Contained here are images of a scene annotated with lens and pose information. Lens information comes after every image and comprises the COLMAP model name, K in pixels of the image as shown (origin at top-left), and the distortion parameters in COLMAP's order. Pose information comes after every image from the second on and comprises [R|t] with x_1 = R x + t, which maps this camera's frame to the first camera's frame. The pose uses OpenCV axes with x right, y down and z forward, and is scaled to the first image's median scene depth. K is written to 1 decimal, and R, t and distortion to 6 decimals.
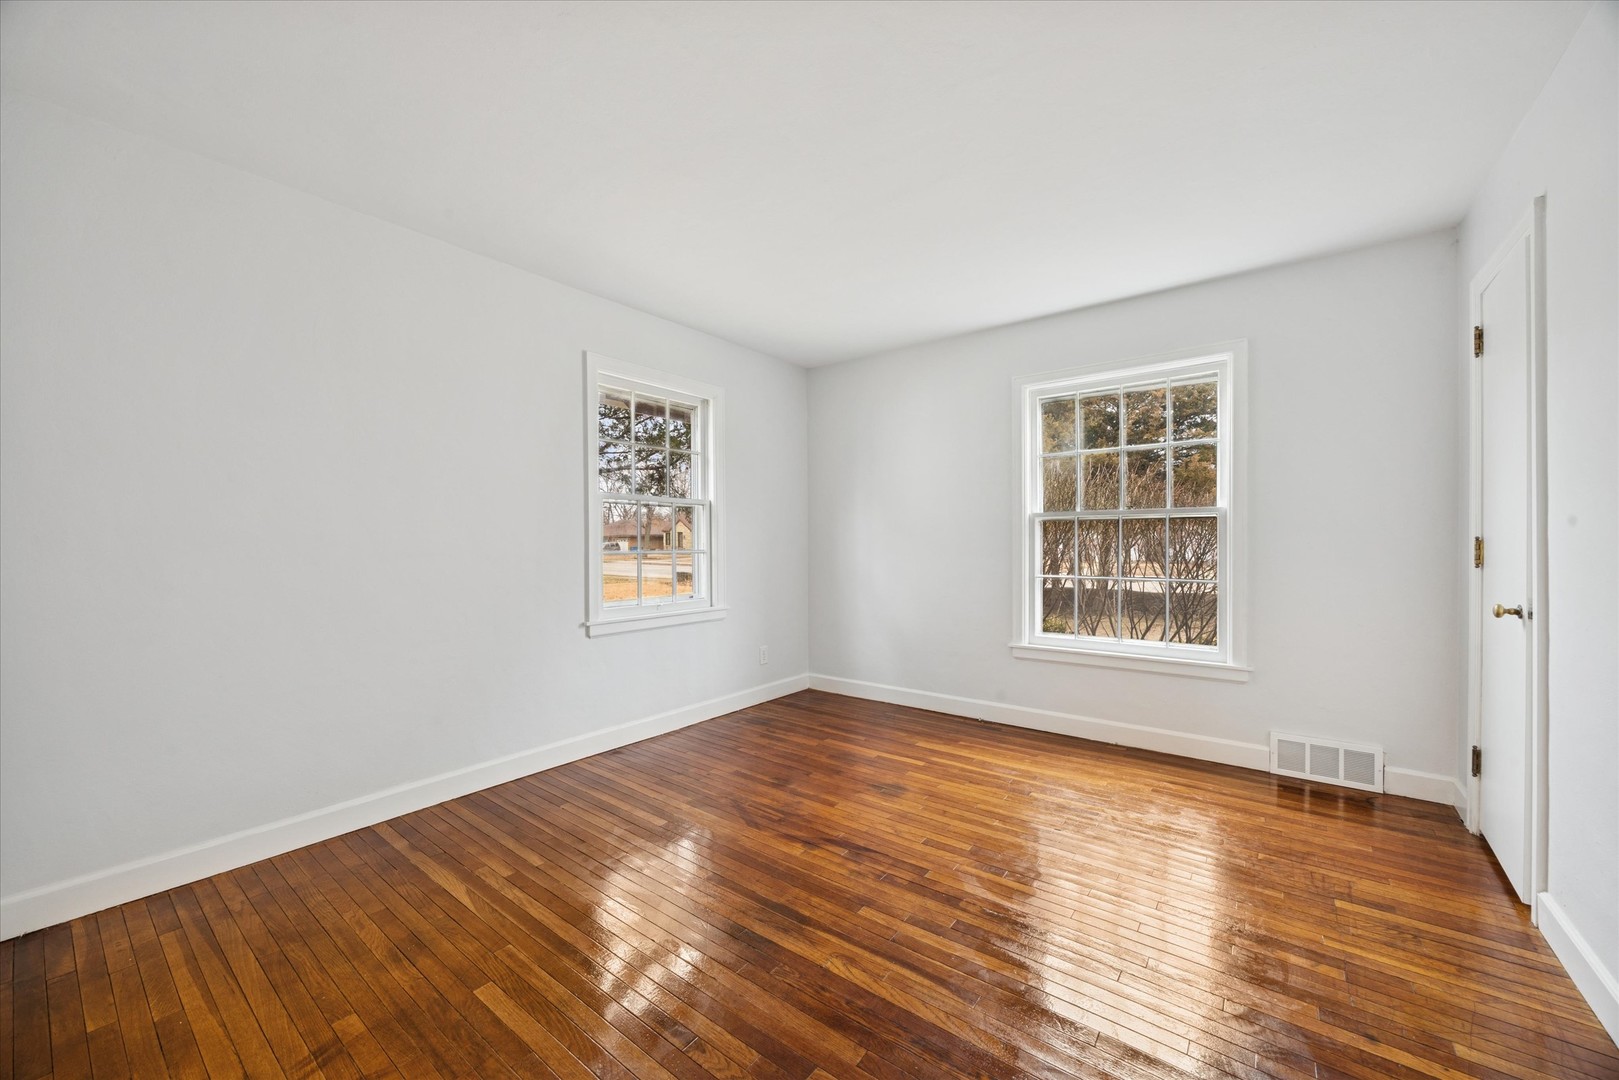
lens RADIAL K [[614.0, 0, 797.6], [0, 614.0, 547.0], [0, 0, 1]] dist [0.001073, 0.000061]
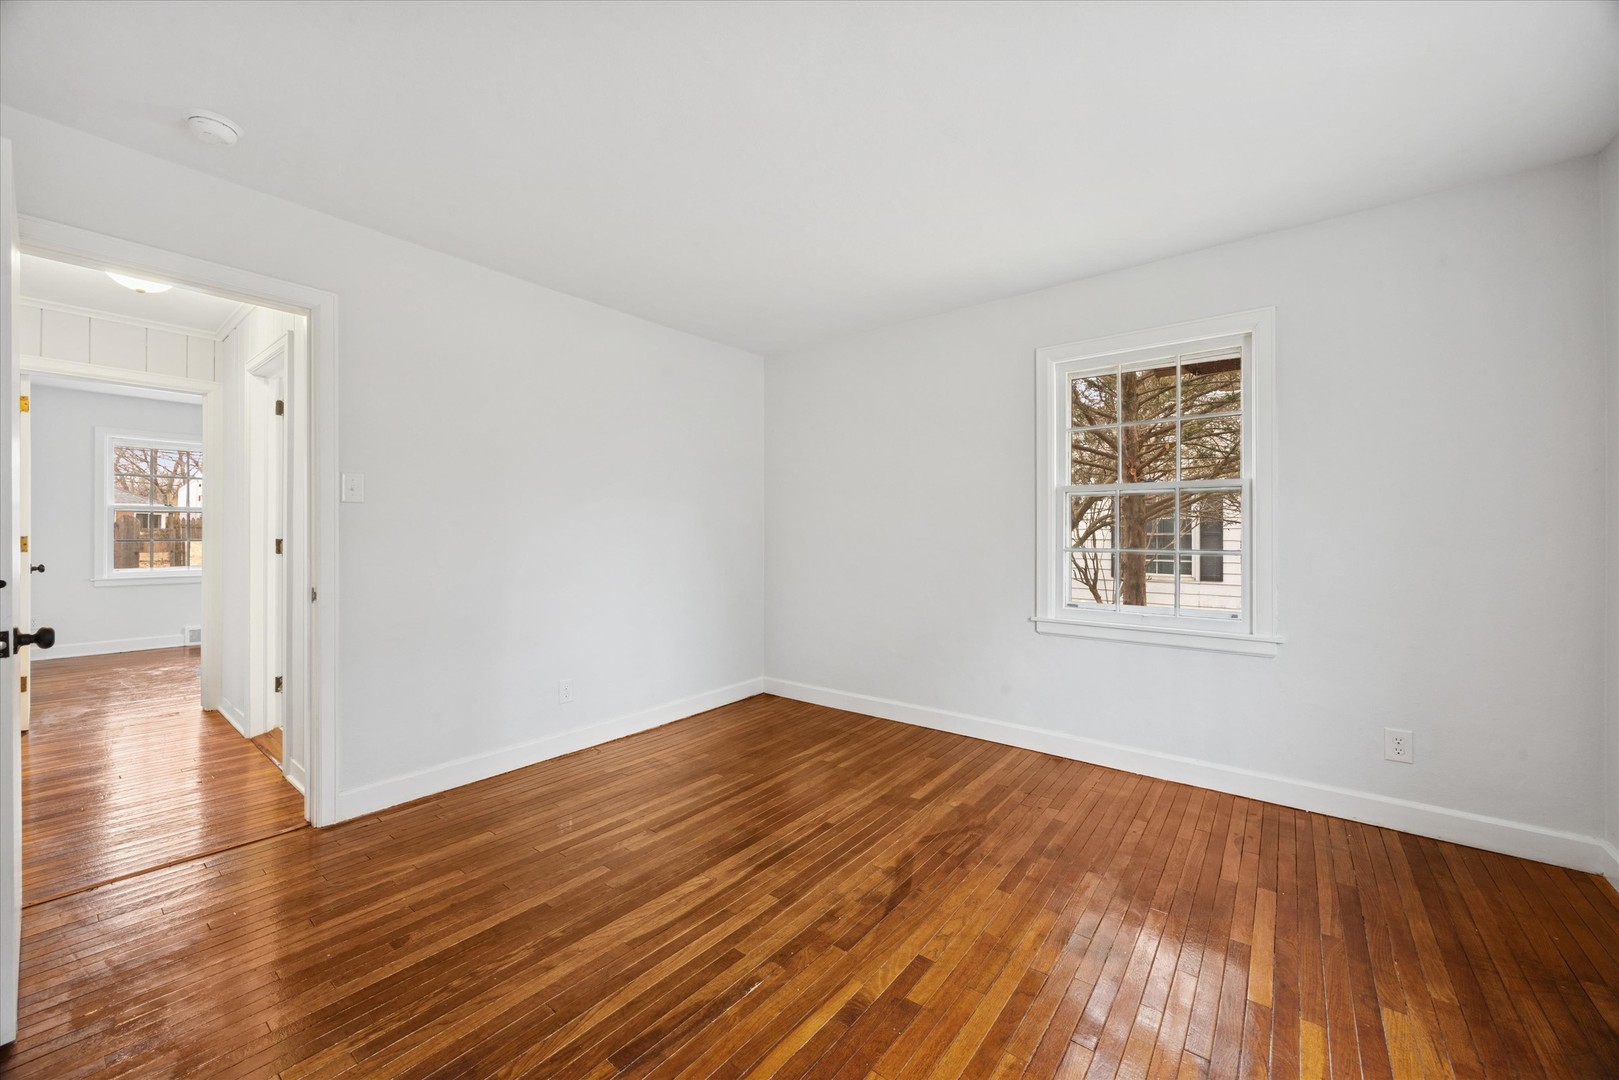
lens RADIAL K [[614.0, 0, 797.6], [0, 614.0, 547.0], [0, 0, 1]] dist [0.001073, 0.000061]
pose [[-0.013896, 0.021417, -0.999674, 0.772019], [-0.010614, 0.999711, 0.021566, -0.011924], [0.999847, 0.010911, -0.013664, 0.723639]]
